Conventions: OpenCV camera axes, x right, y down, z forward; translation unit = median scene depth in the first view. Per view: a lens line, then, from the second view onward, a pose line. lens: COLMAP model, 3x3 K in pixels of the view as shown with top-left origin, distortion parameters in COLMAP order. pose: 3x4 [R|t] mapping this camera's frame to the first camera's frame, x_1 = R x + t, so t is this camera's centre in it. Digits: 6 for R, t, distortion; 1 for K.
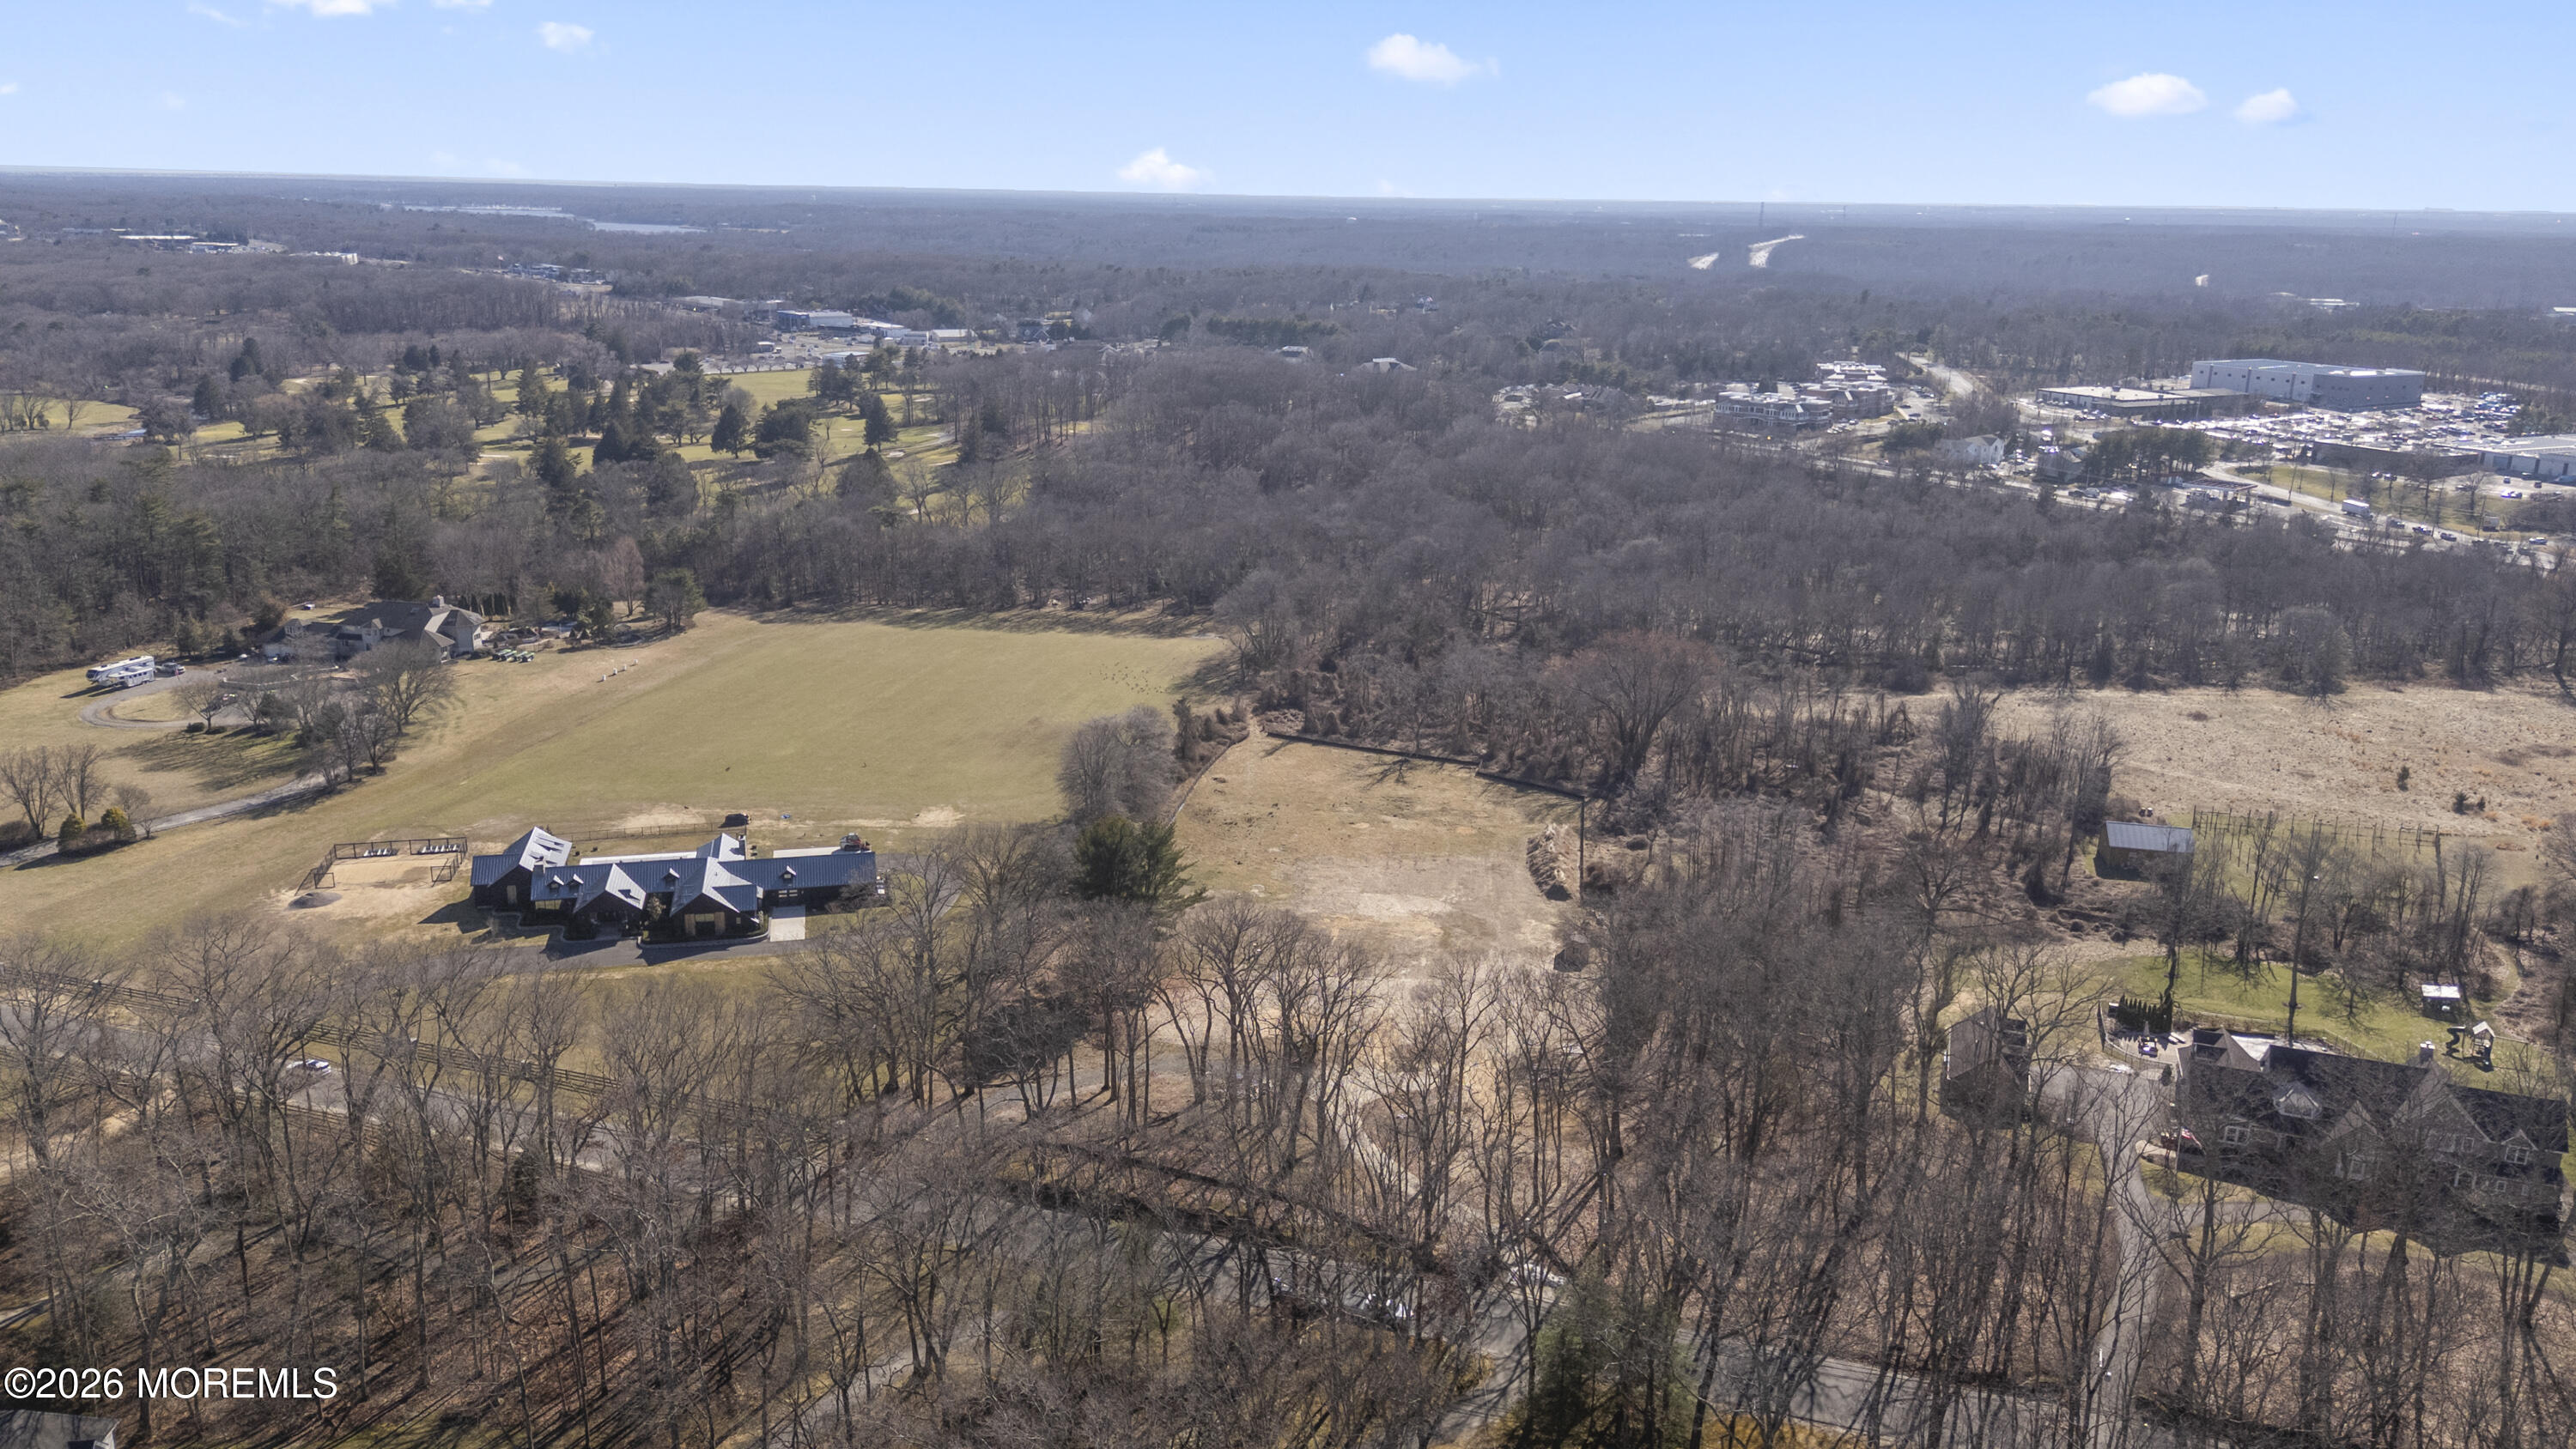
lens RADIAL K [[1884.7, 0, 1288.0], [0, 1884.7, 724.5], [0, 0, 1]] dist [0.082161, -0.076030]
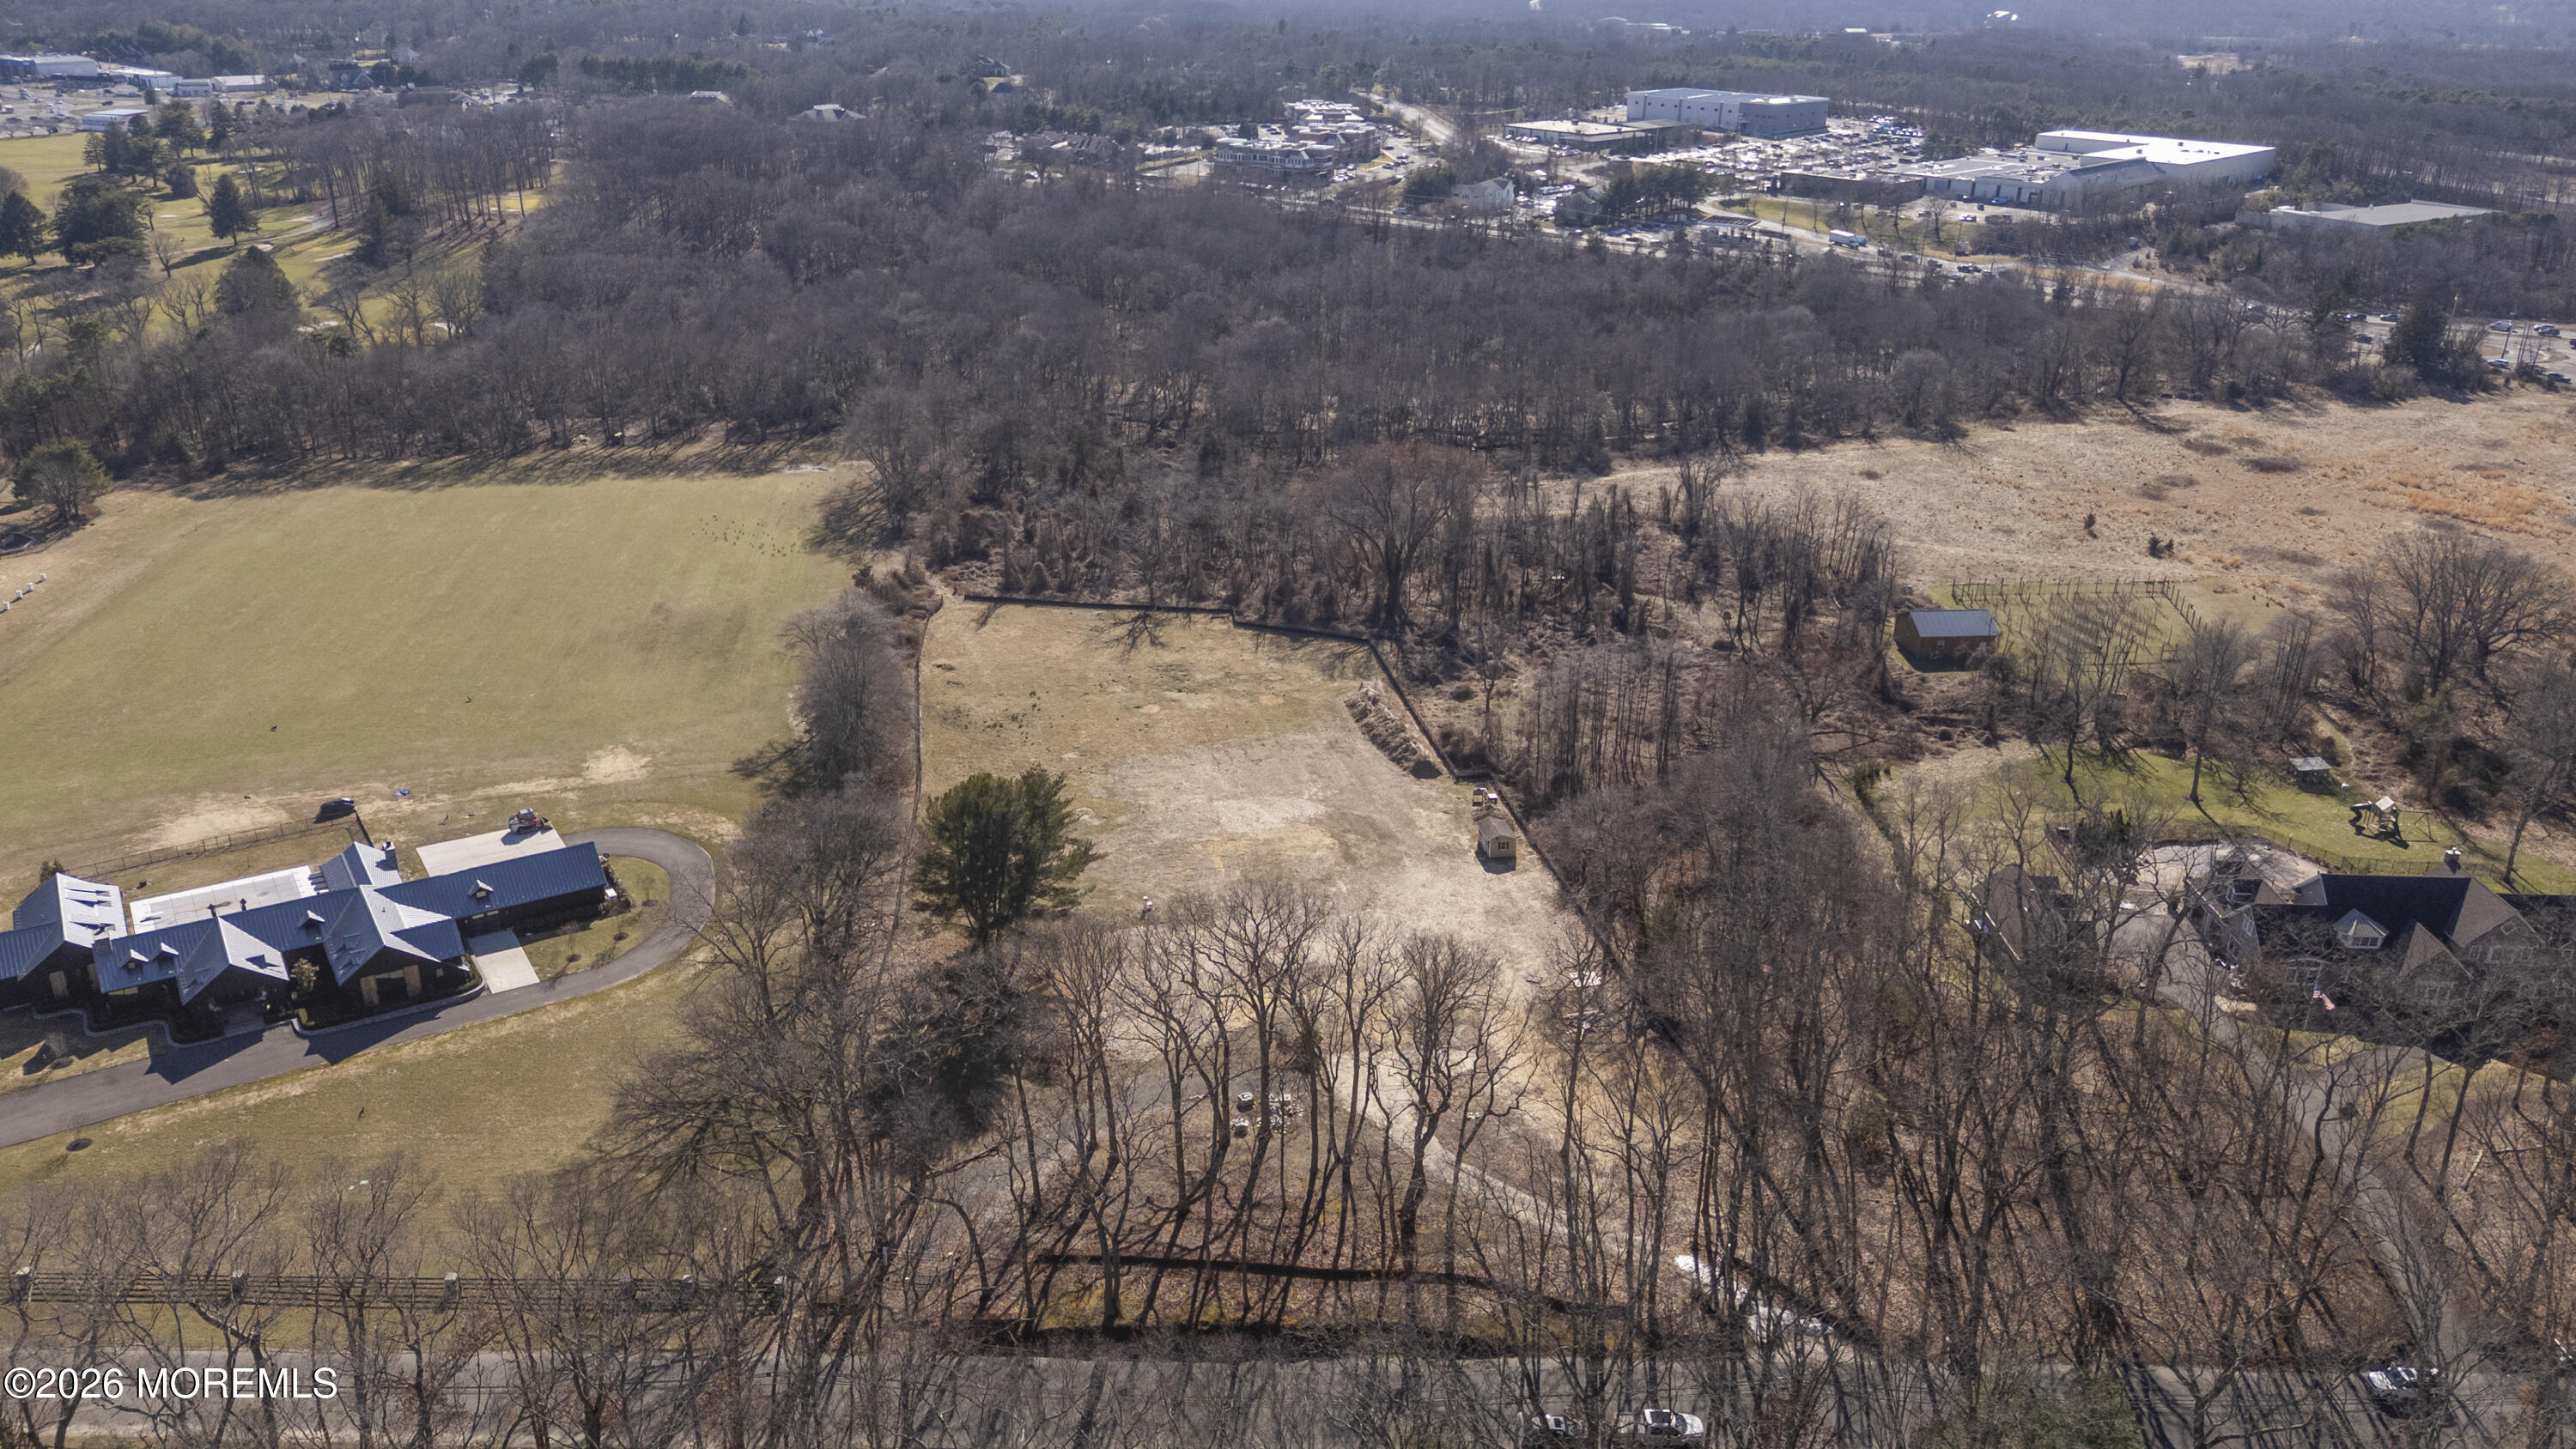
lens RADIAL K [[1884.7, 0, 1288.0], [0, 1884.7, 724.5], [0, 0, 1]] dist [0.082161, -0.076030]
pose [[0.943768, -0.126795, 0.305328, -0.115678], [0.085734, 0.985802, 0.144376, -0.040074], [-0.319299, -0.110080, 0.941239, 0.131778]]
